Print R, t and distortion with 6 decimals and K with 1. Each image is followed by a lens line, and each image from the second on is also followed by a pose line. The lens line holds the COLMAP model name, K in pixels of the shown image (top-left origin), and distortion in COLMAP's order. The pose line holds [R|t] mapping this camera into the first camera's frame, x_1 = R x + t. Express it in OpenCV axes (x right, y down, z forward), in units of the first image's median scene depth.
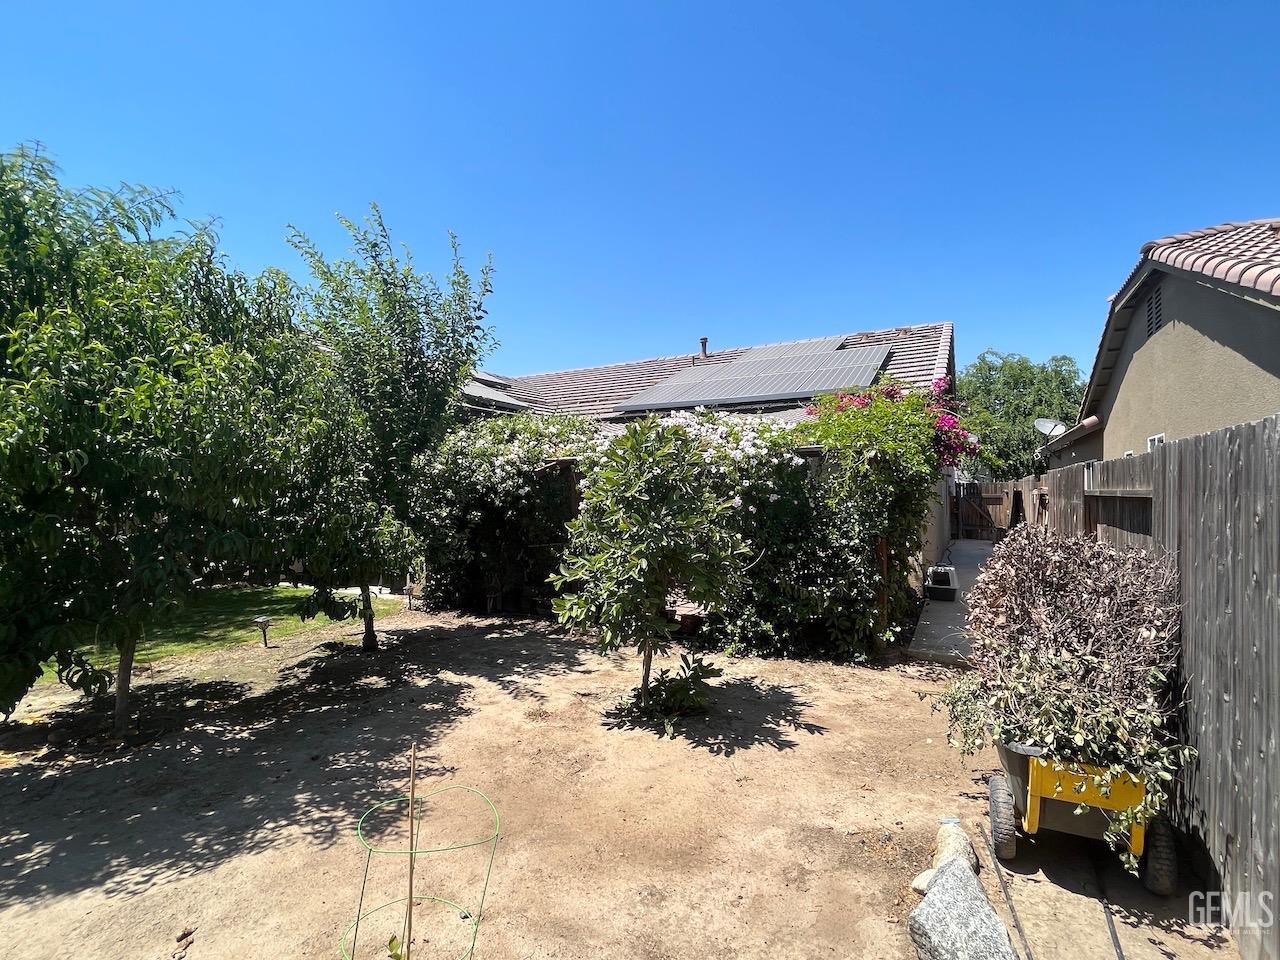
lens RADIAL K [[594.0, 0, 635.0], [0, 594.0, 480.3], [0, 0, 1]] dist [-0.014899, 0.000402]
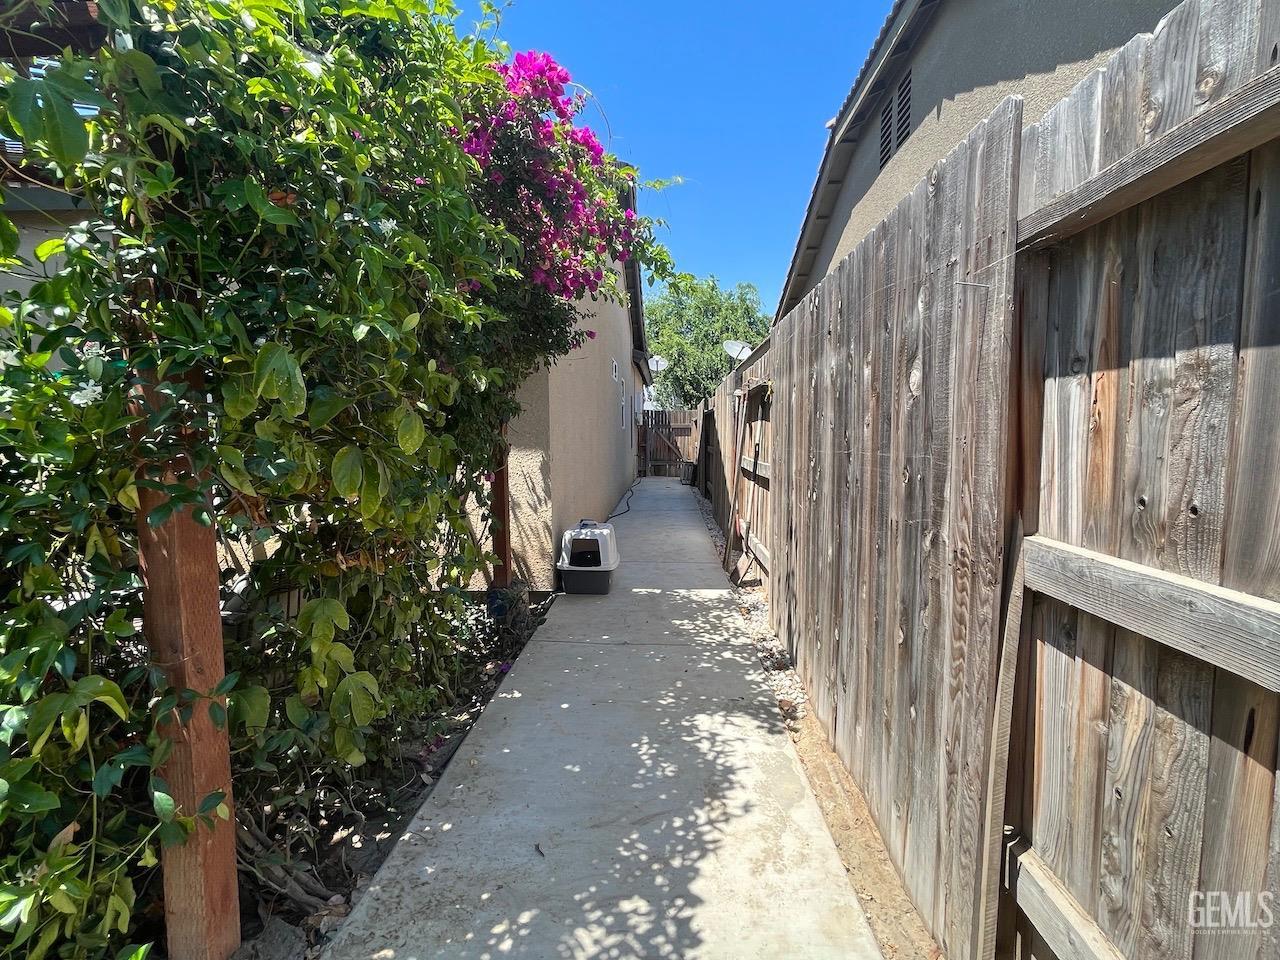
lens RADIAL K [[594.0, 0, 640.9], [0, 594.0, 477.3], [0, 0, 1]] dist [-0.014899, 0.000402]
pose [[0.890719, -0.033834, 0.453294, 0.183444], [-0.006375, 0.996198, 0.086885, 0.031642], [-0.454510, -0.080280, 0.887117, 0.293909]]
